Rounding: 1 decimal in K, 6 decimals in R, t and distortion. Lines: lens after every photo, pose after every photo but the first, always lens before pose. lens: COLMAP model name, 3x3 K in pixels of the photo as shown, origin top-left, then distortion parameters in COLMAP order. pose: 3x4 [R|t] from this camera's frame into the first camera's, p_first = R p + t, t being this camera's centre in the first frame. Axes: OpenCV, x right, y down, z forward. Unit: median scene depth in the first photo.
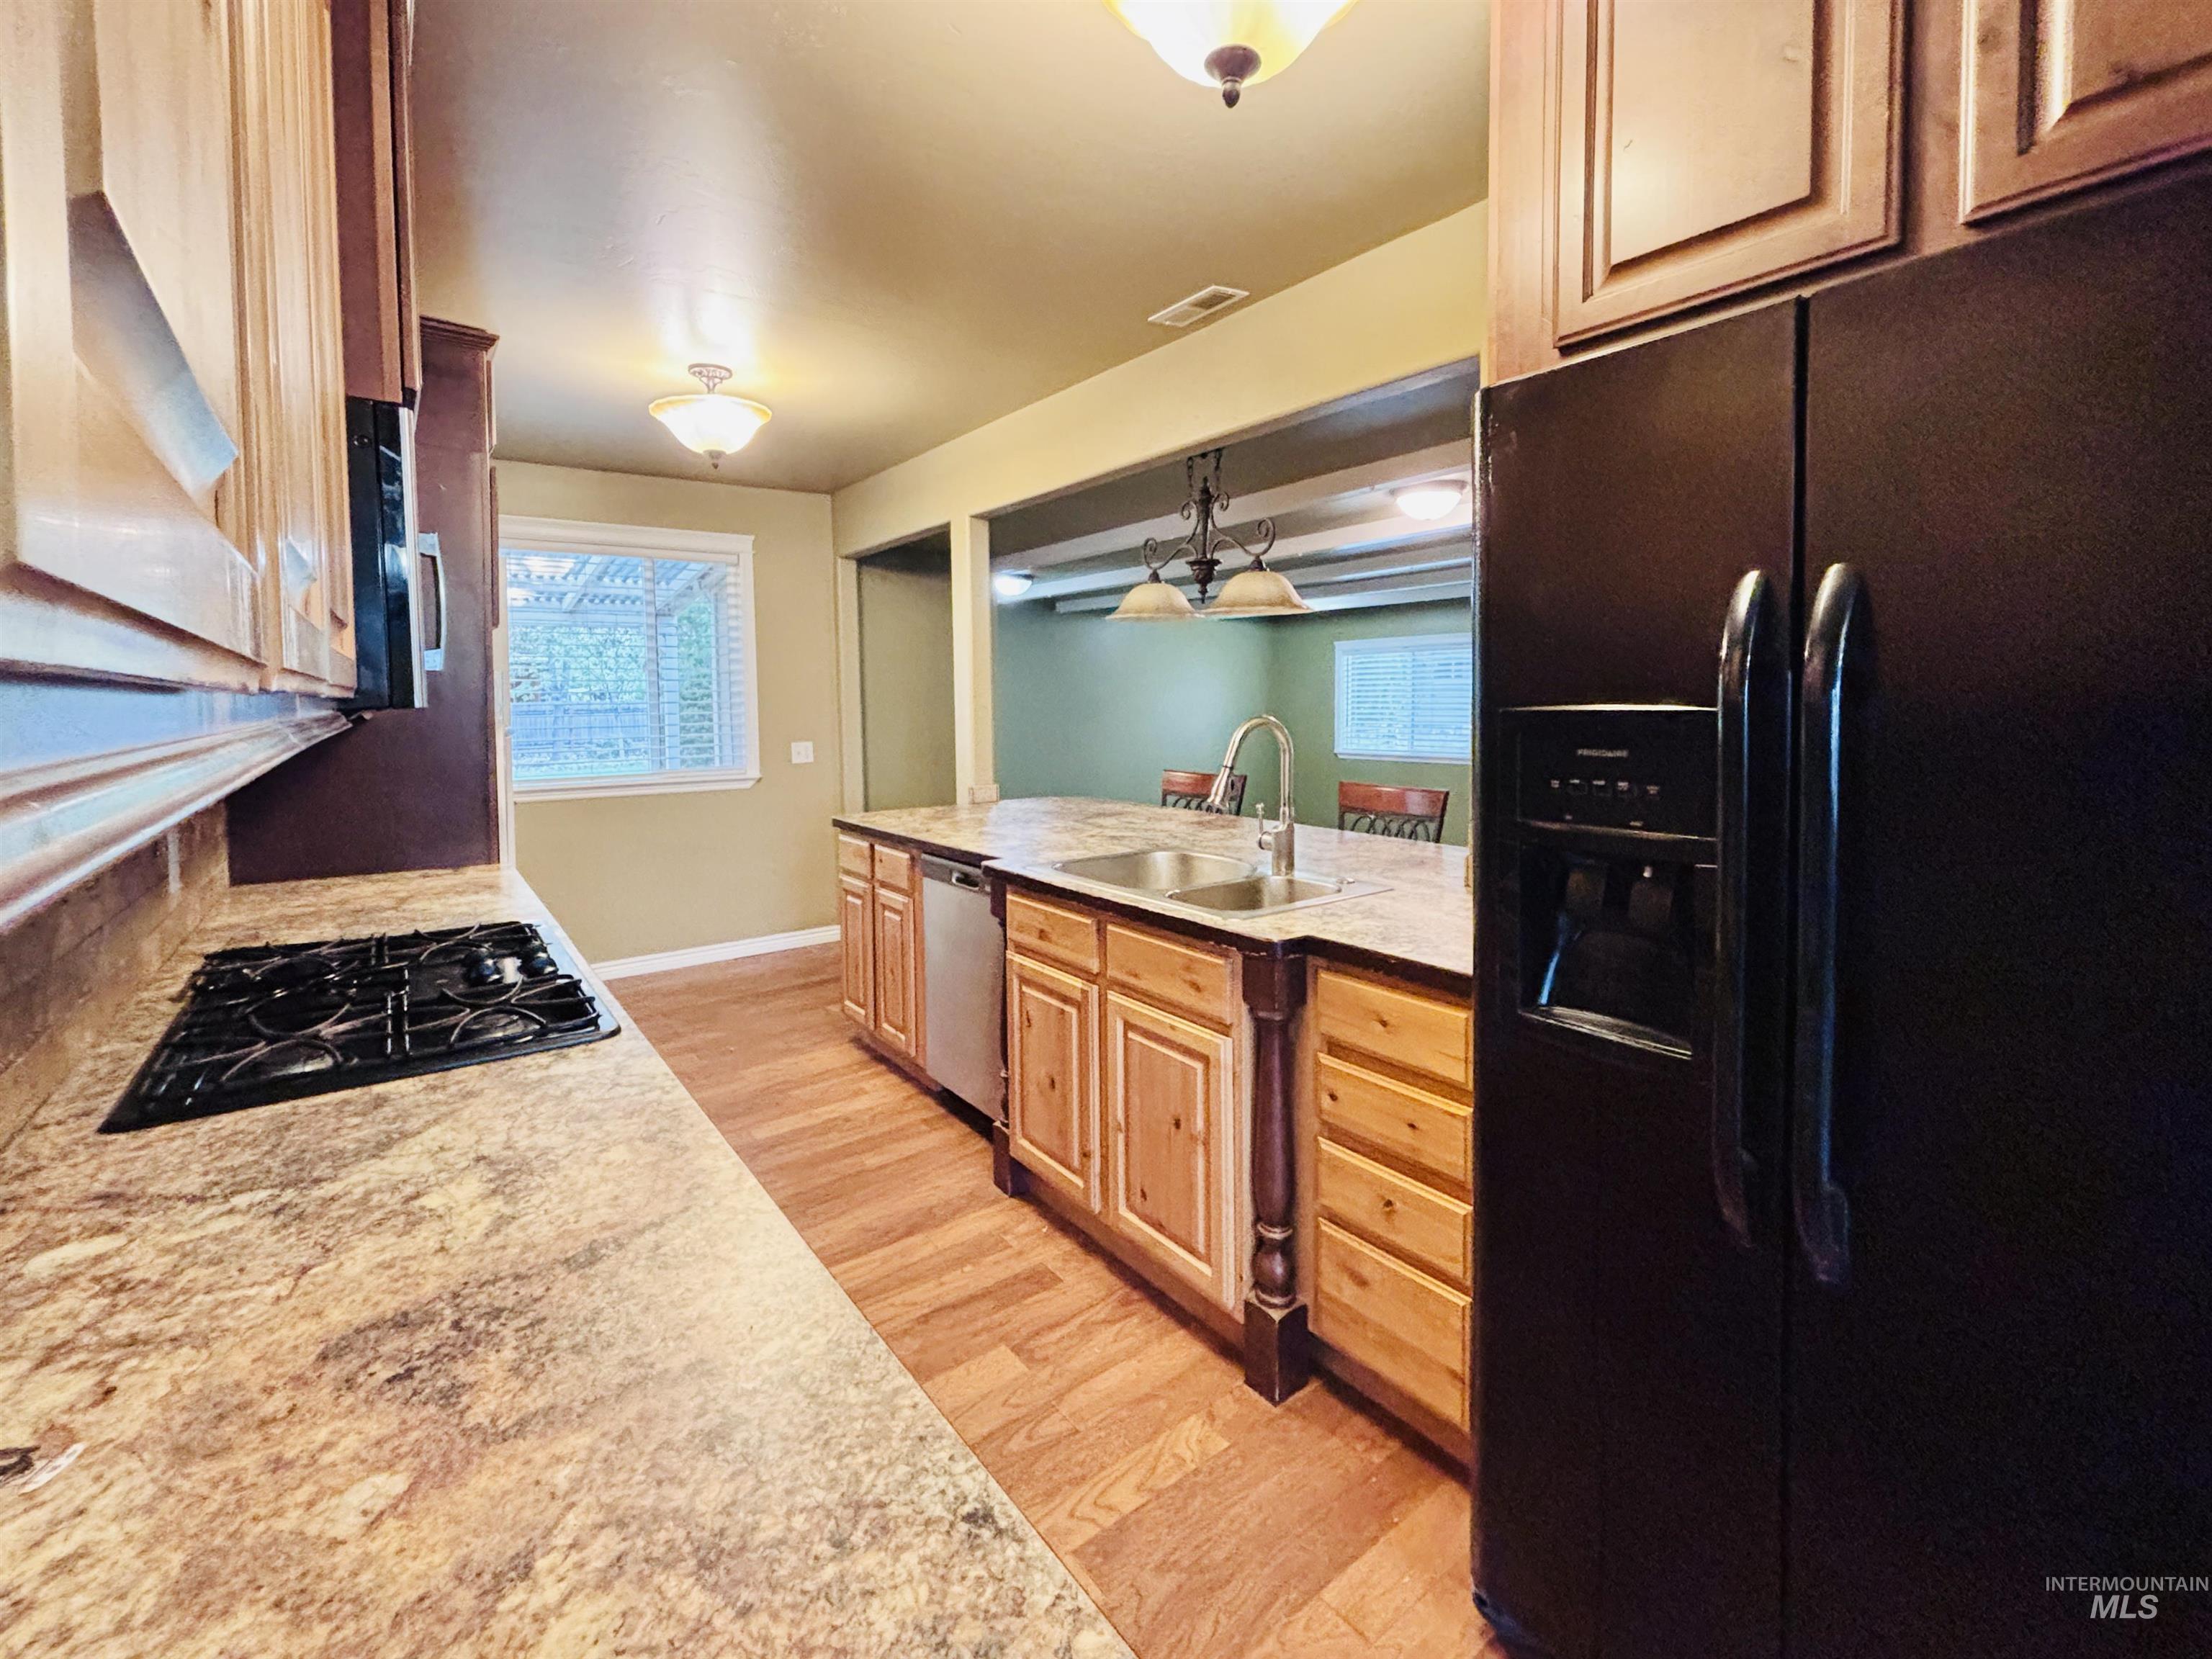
lens RADIAL K [[940.9, 0, 1104.3], [0, 940.9, 840.3], [0, 0, 1]] dist [0.010927, -0.000126]
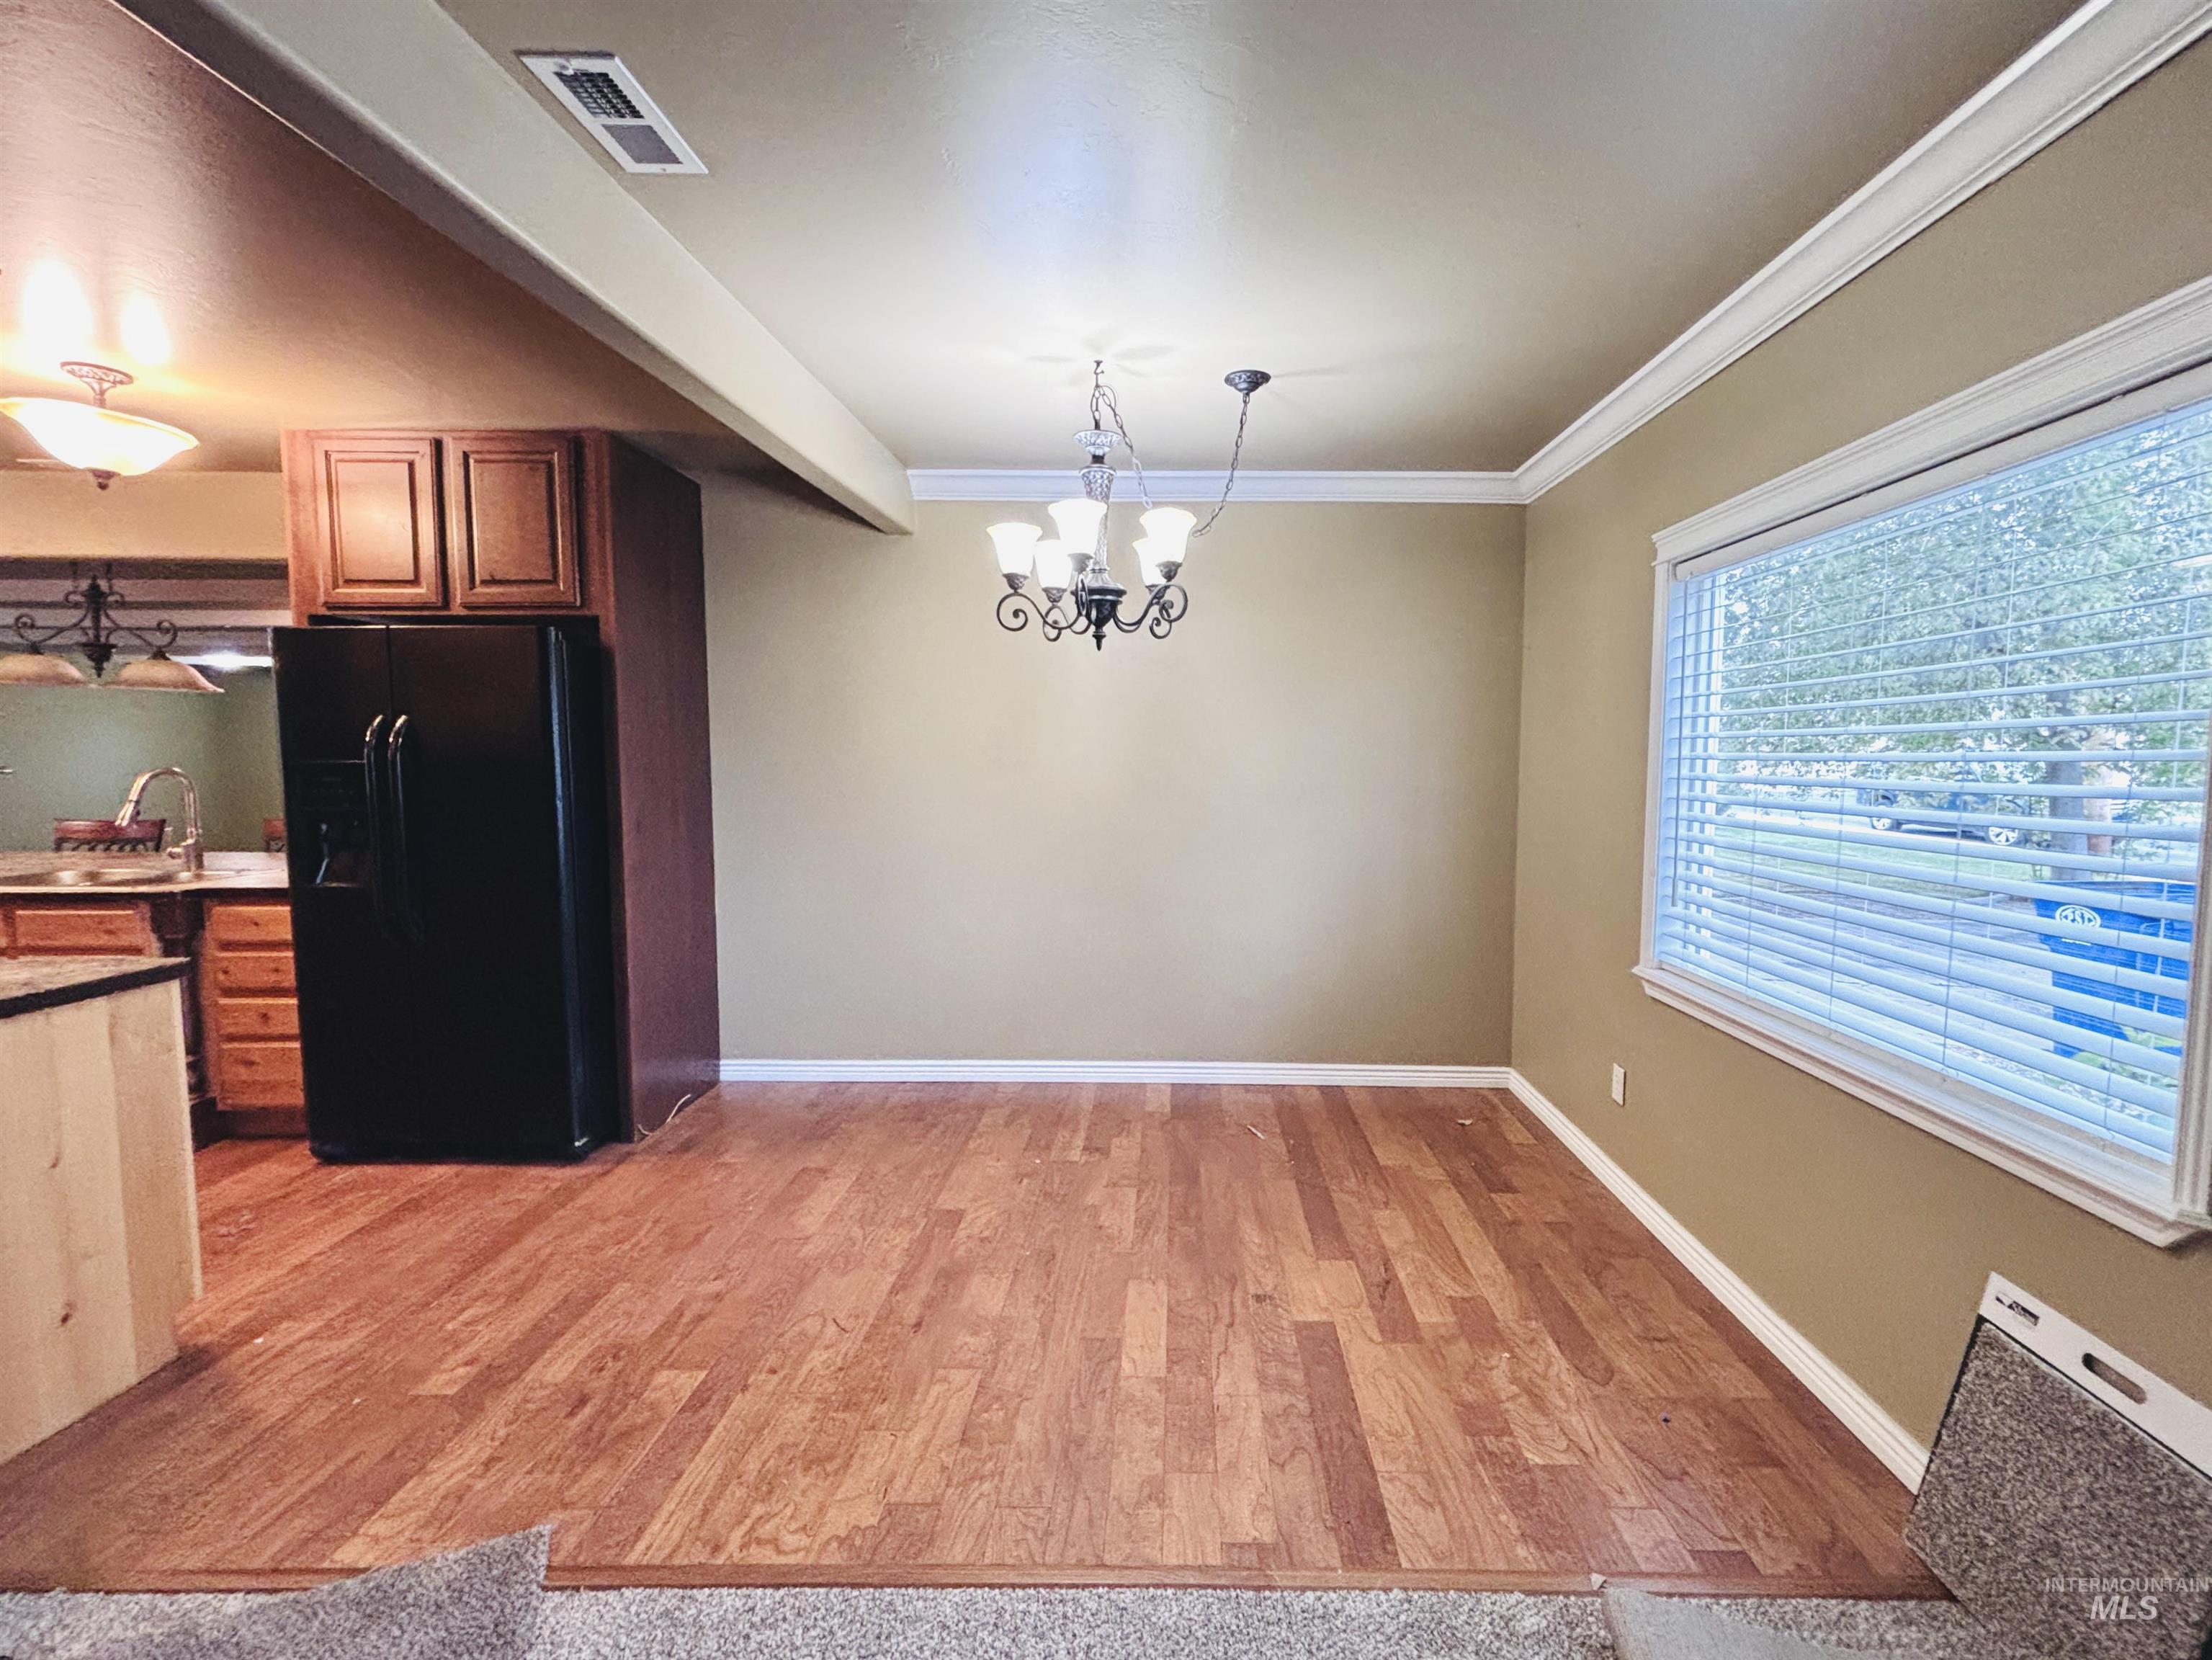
lens RADIAL K [[941.0, 0, 1104.3], [0, 941.0, 840.8], [0, 0, 1]] dist [0.010927, -0.000126]
pose [[0.613970, -0.041206, 0.788253, -0.140554], [0.098512, 0.994829, -0.024726, 0.216259], [-0.783158, 0.092834, 0.614854, -1.382001]]
